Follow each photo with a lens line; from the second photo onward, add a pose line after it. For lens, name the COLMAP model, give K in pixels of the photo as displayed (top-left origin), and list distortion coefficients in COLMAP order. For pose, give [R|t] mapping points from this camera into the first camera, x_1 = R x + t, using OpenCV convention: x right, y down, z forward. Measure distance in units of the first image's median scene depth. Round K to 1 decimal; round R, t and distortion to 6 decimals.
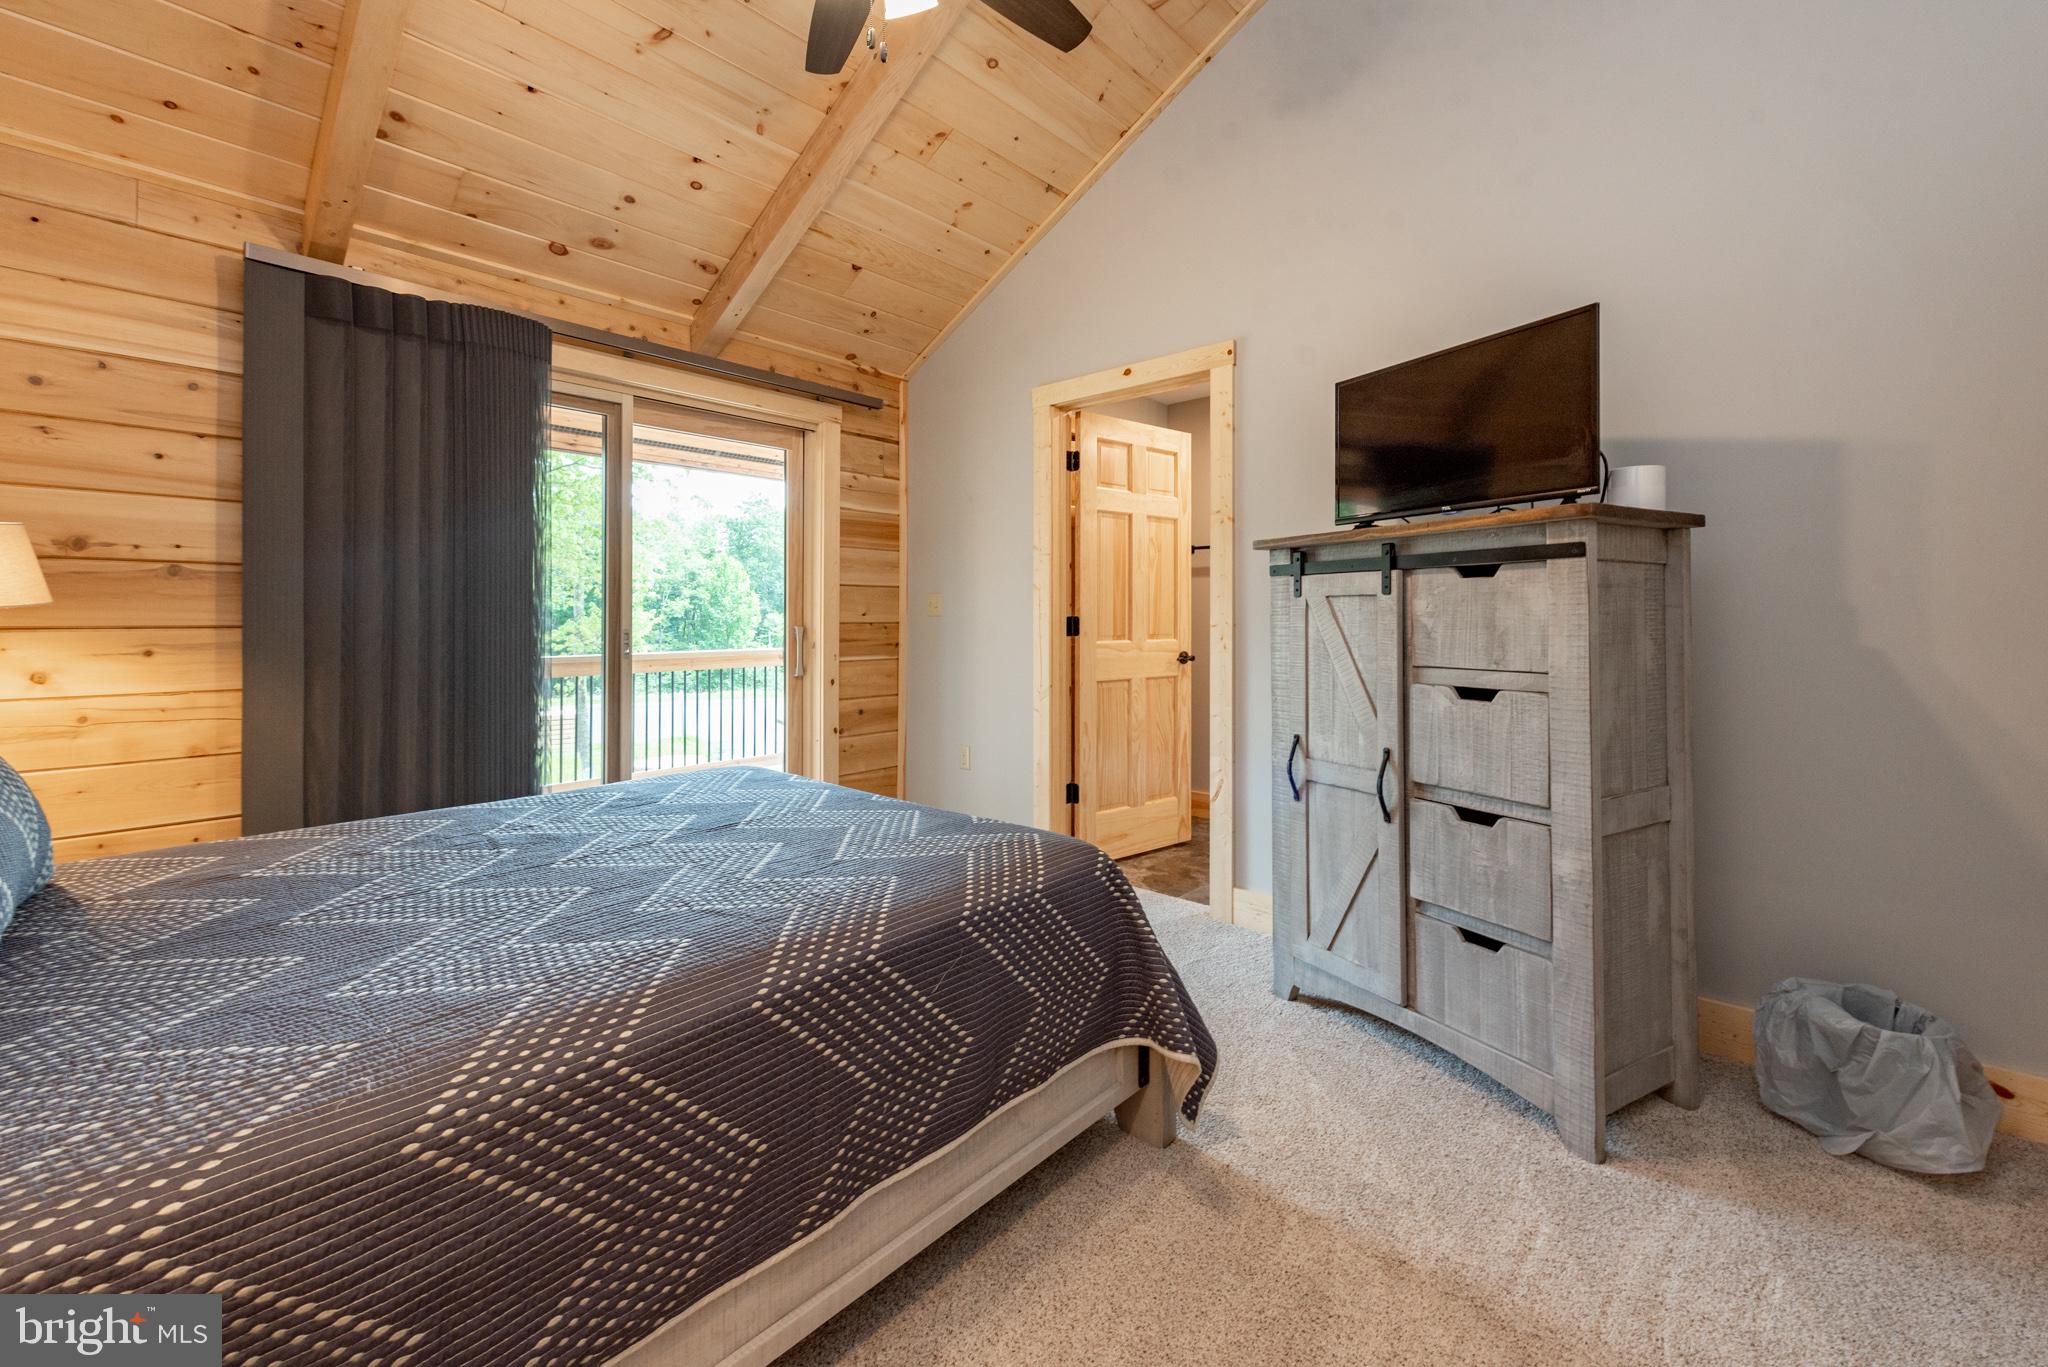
lens RADIAL K [[772.4, 0, 1021.2], [0, 772.4, 615.5], [0, 0, 1]] dist [0.000030, 0.000034]
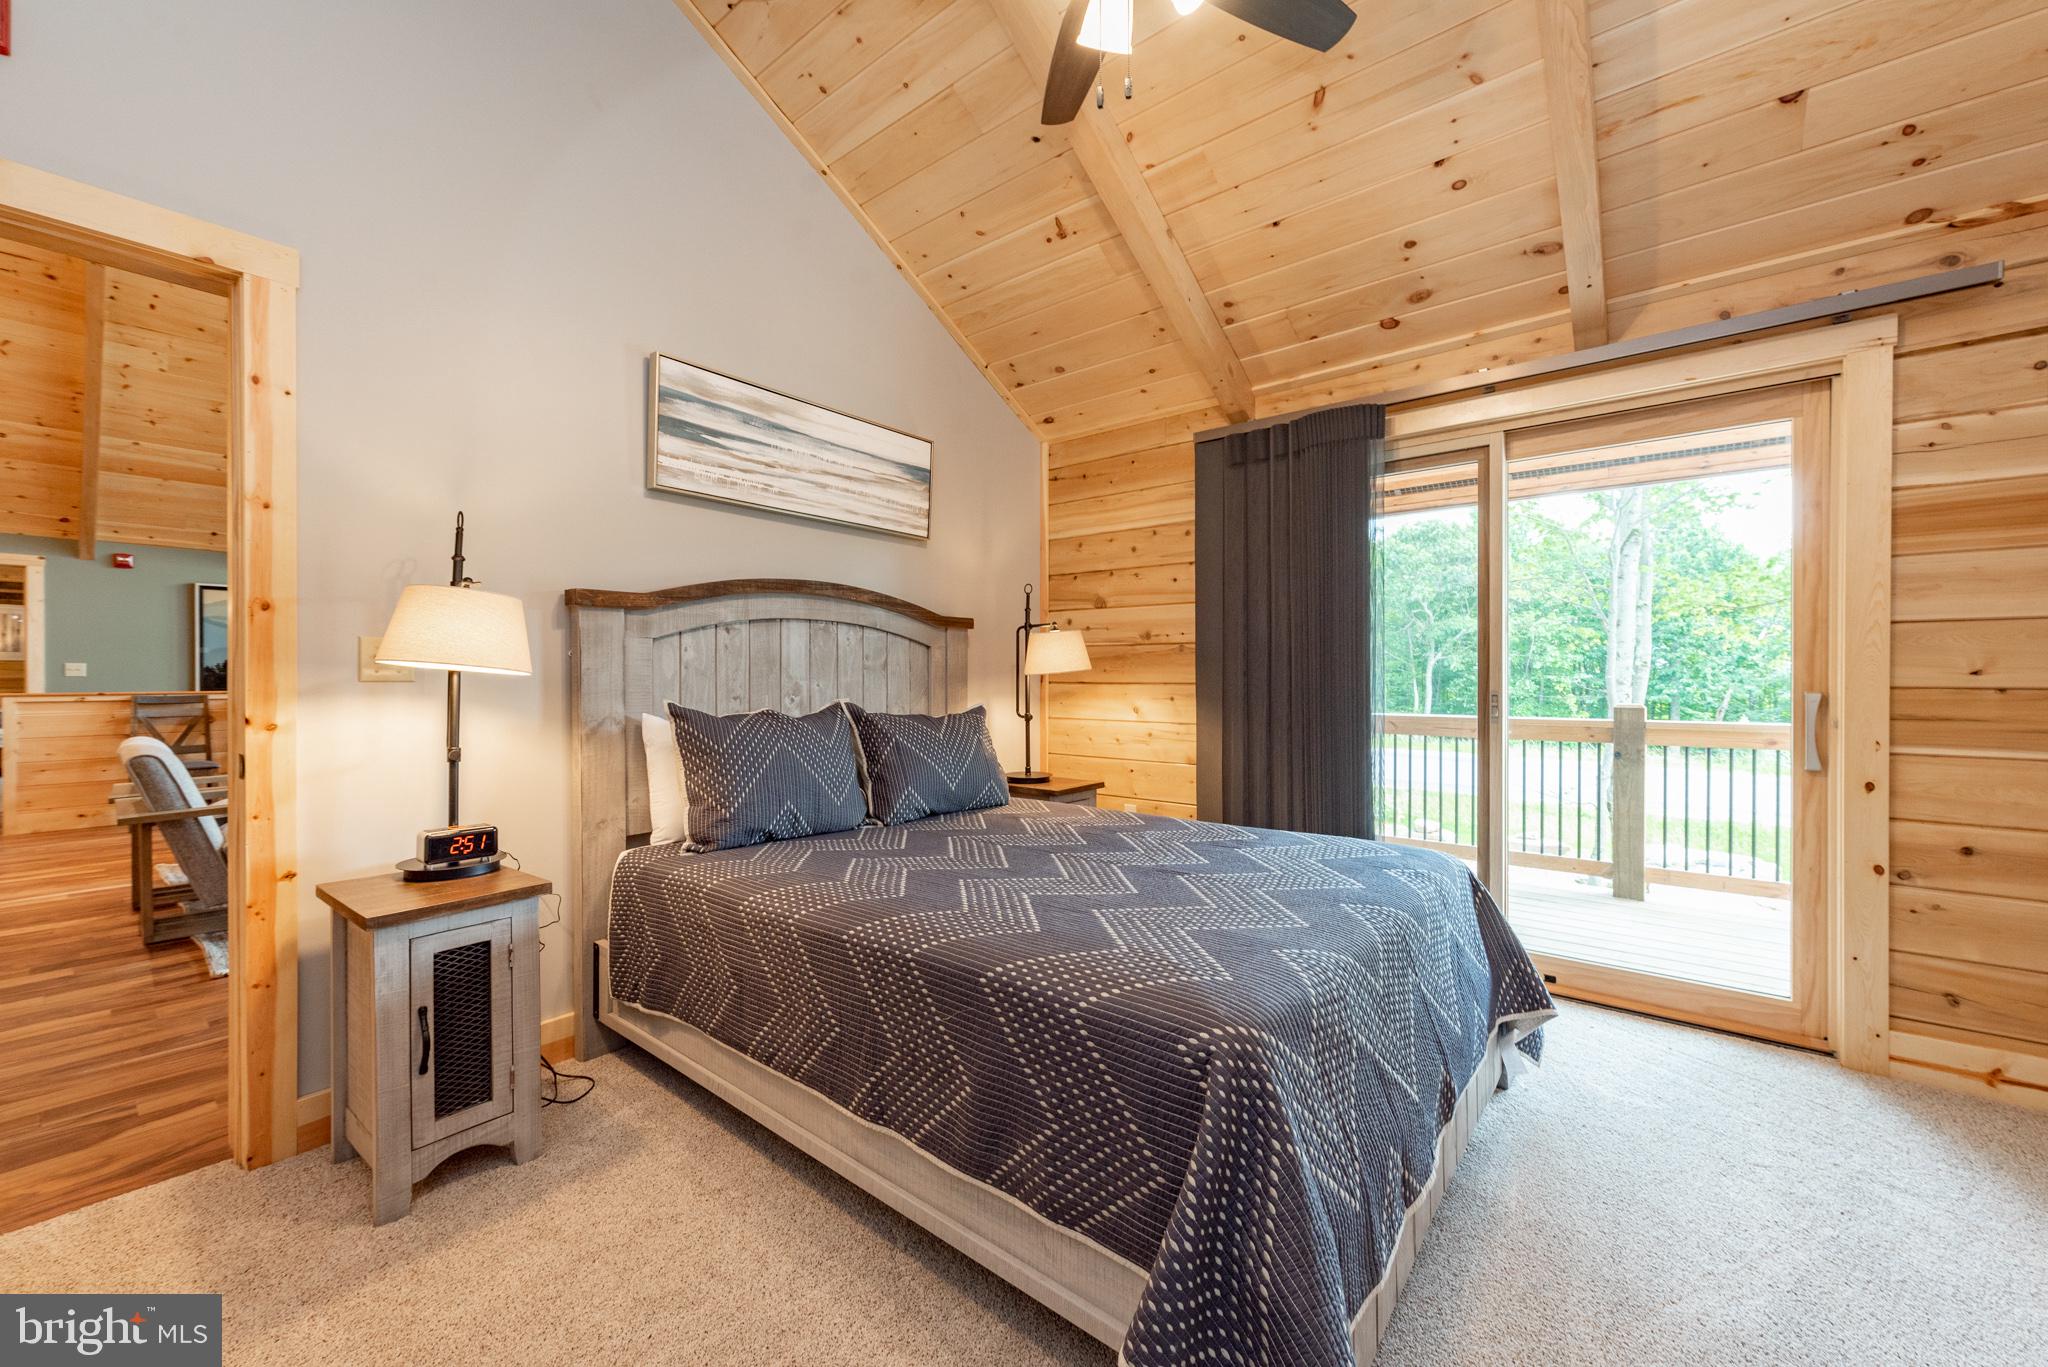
lens RADIAL K [[784.9, 0, 1024.0], [0, 784.9, 683.5], [0, 0, 1]] dist [0.002840, 0.000067]
pose [[0.089524, 0.011120, -0.995923, 0.419037], [0.003966, 0.999926, 0.011521, -0.004117], [0.995977, -0.004981, 0.089473, 0.416860]]
